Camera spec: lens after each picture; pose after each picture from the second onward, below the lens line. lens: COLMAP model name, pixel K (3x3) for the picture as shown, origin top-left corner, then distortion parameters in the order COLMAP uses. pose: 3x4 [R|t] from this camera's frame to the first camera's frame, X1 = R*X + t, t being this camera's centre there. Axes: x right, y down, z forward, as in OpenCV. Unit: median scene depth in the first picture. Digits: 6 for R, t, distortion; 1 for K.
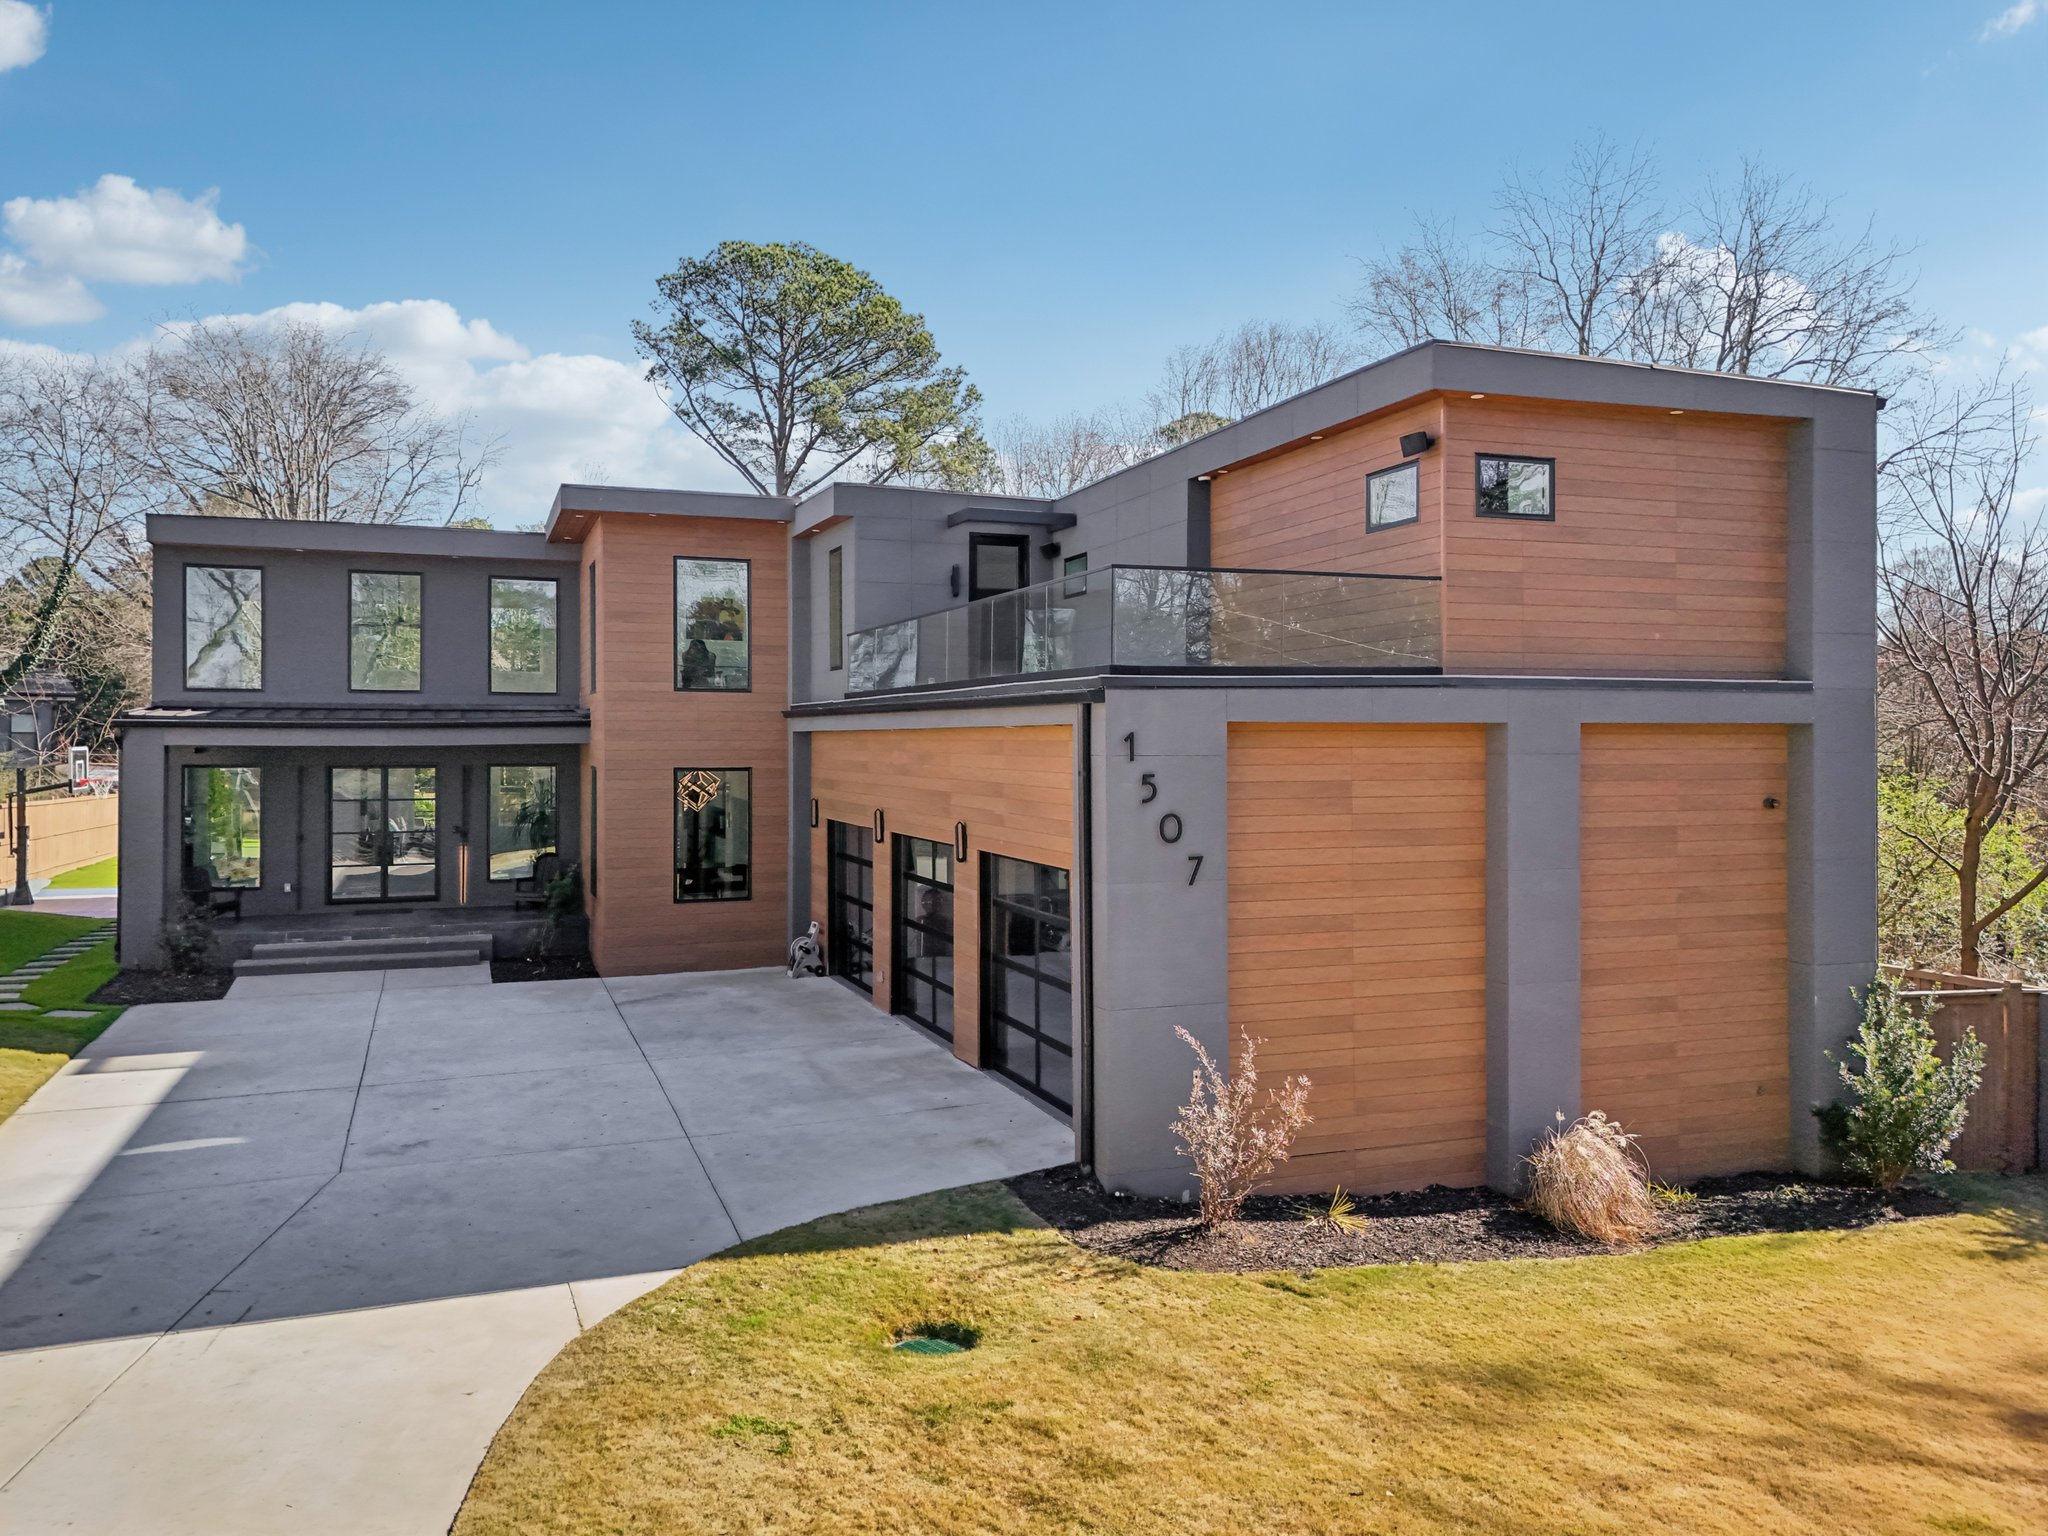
lens RADIAL K [[1515.5, 0, 1021.5], [0, 1515.5, 767.7], [0, 0, 1]] dist [0.080074, -0.079327]
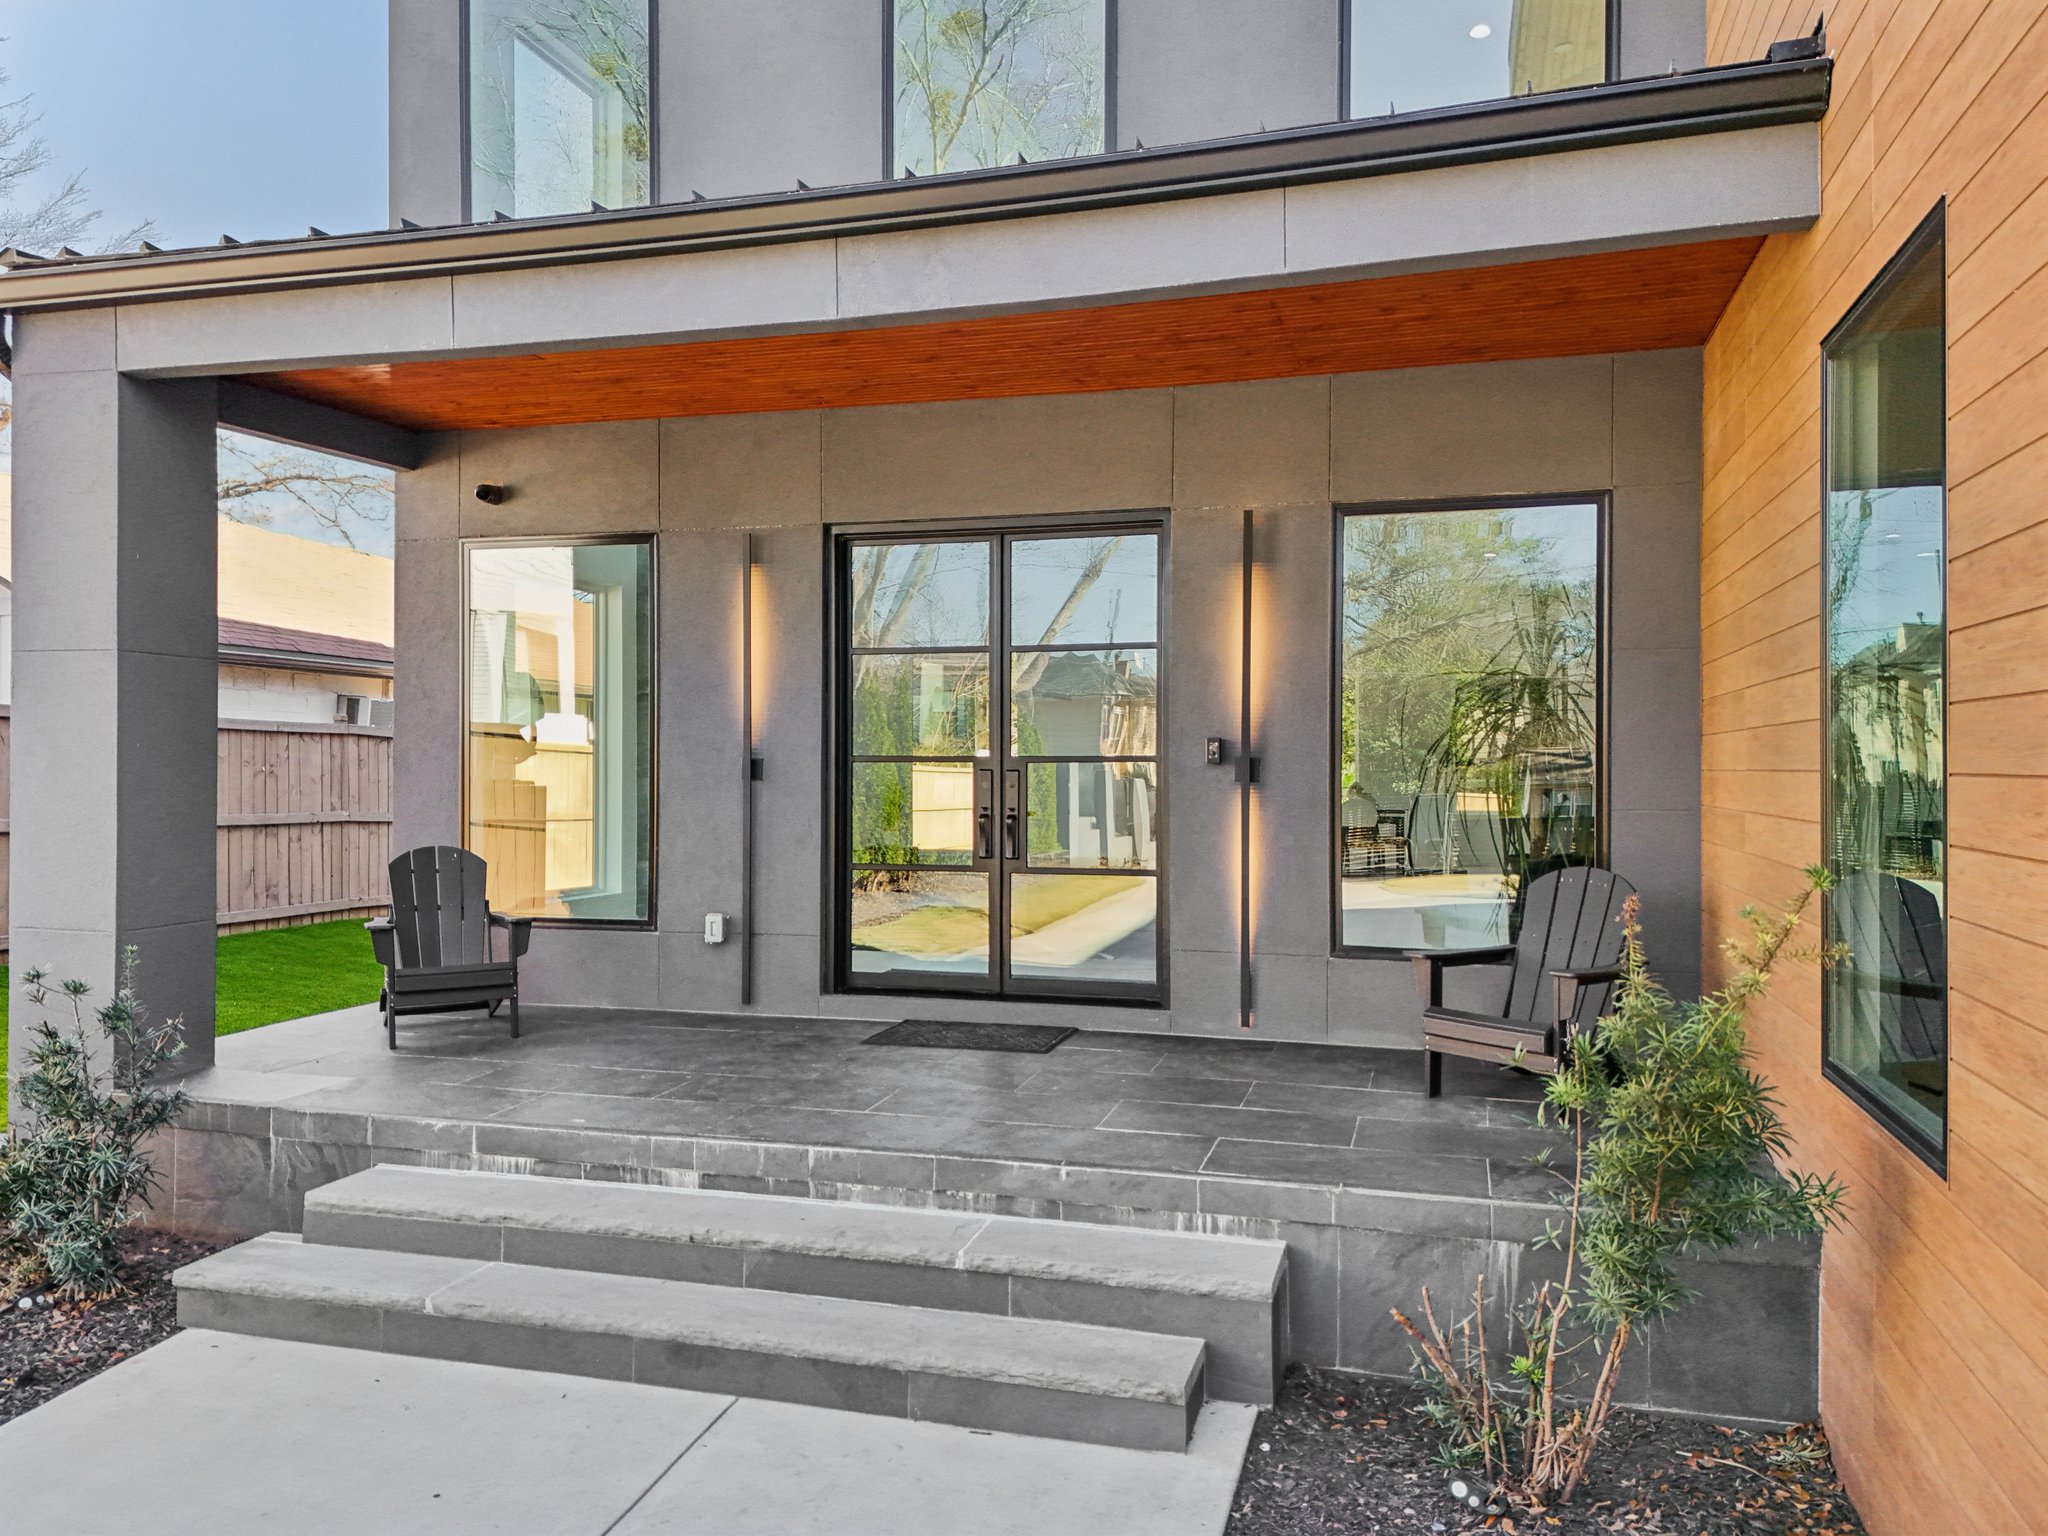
lens RADIAL K [[1515.5, 0, 1025.2], [0, 1515.5, 763.9], [0, 0, 1]] dist [0.080074, -0.079327]
pose [[0.806576, 0.001933, -0.591128, -0.425512], [-0.014785, 0.999748, -0.016905, 0.085082], [0.590946, 0.022374, 0.806401, 1.357161]]
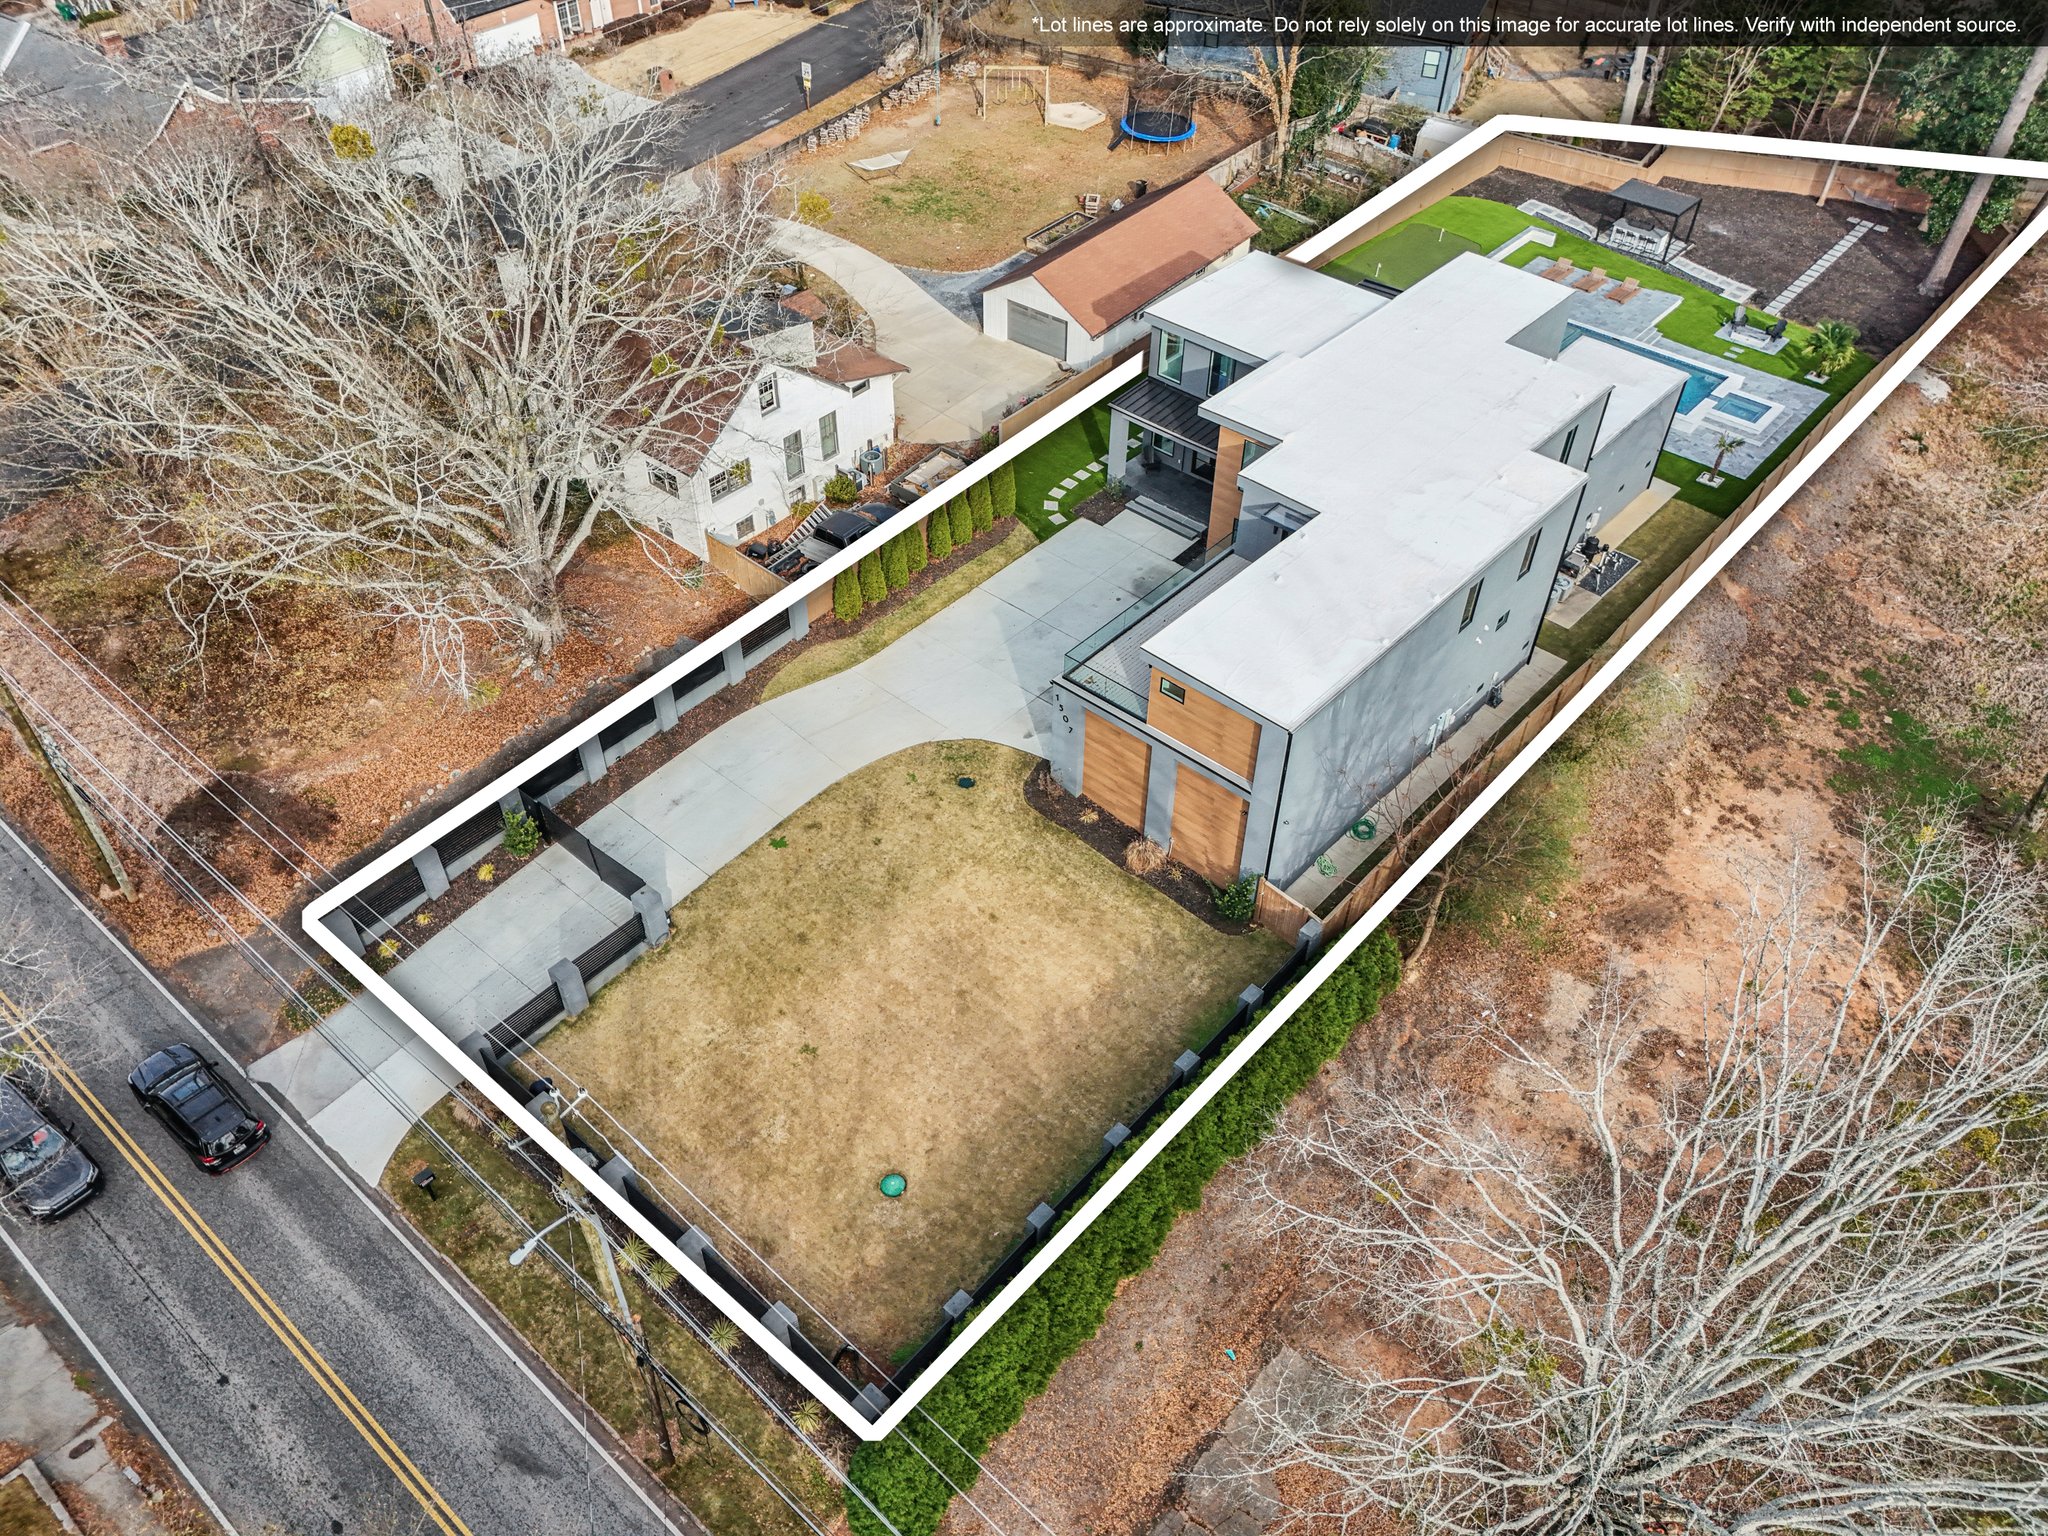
lens RADIAL K [[1515.5, 0, 1017.2], [0, 1515.5, 767.3], [0, 0, 1]] dist [0.080074, -0.079327]
pose [[0.467480, 0.608341, -0.641392, 2.195674], [-0.026921, 0.735014, 0.677517, -2.100609], [0.883594, -0.299459, 0.359981, -0.446033]]
